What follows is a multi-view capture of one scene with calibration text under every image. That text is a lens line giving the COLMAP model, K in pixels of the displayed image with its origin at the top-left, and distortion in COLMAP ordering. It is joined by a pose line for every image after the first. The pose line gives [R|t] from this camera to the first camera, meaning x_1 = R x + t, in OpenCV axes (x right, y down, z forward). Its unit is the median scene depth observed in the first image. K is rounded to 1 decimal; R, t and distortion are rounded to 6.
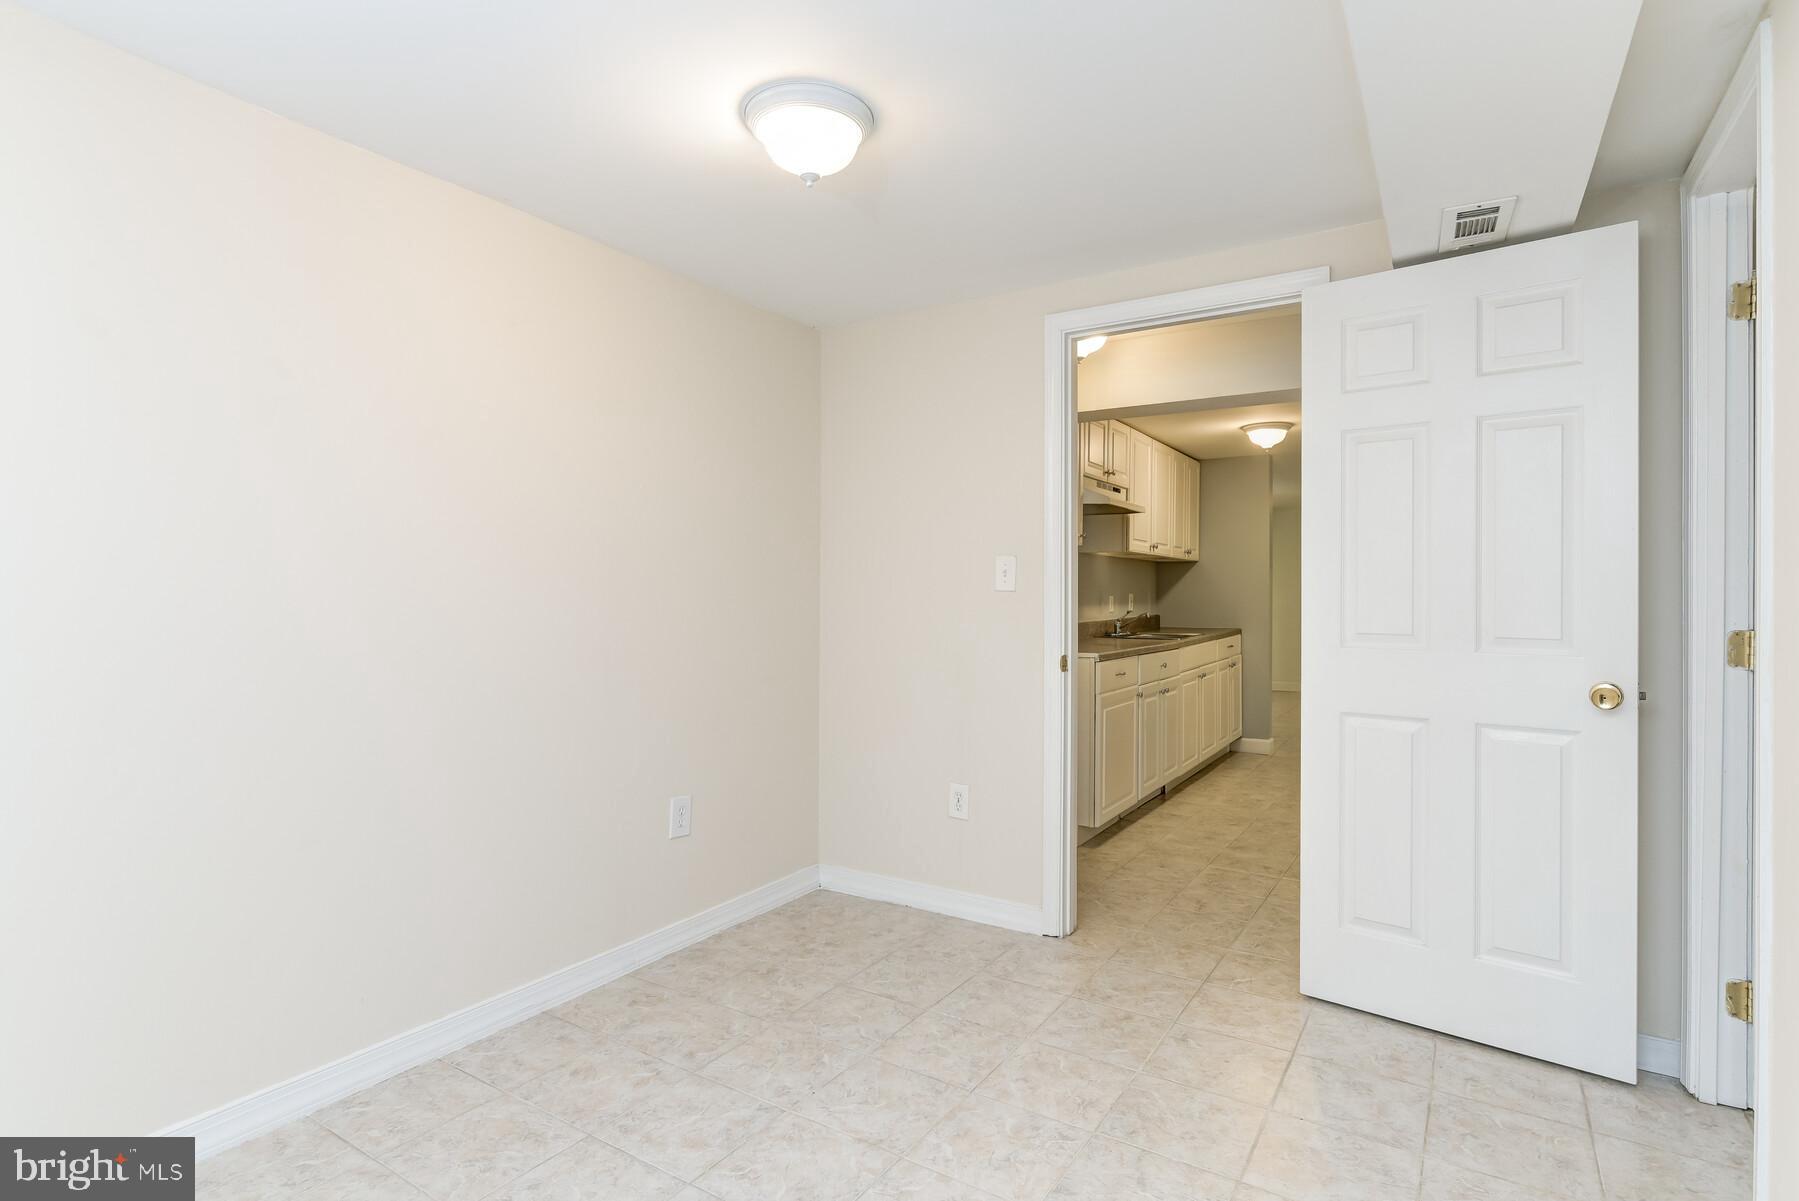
lens RADIAL K [[908.2, 0, 902.2], [0, 908.2, 595.9], [0, 0, 1]] dist [-0.001392, -0.000340]
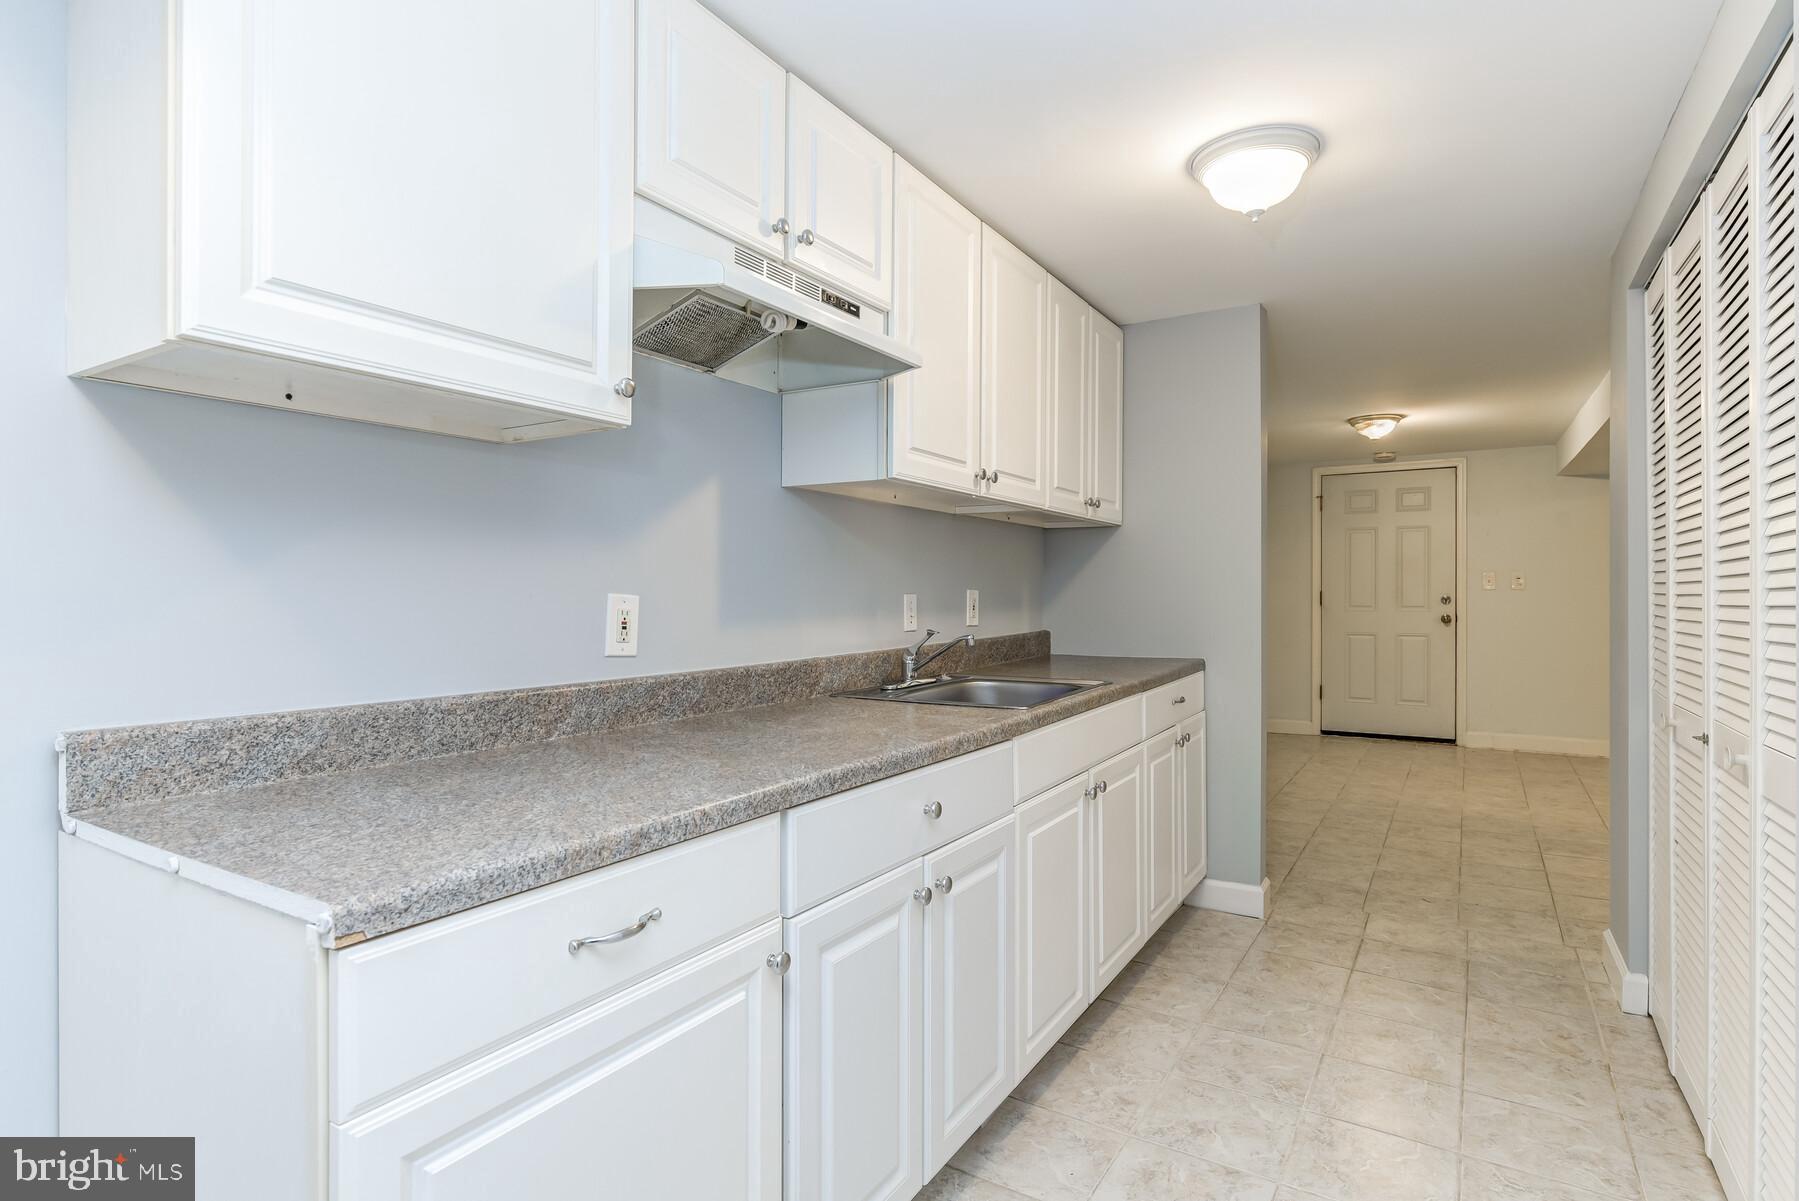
lens RADIAL K [[916.7, 0, 899.5], [0, 916.7, 600.5], [0, 0, 1]] dist [0.000870, 0.000267]
pose [[0.999938, -0.005124, 0.009914, 0.220136], [0.005087, 0.999980, 0.003788, 0.001429], [-0.009934, -0.003737, 0.999944, 0.545654]]
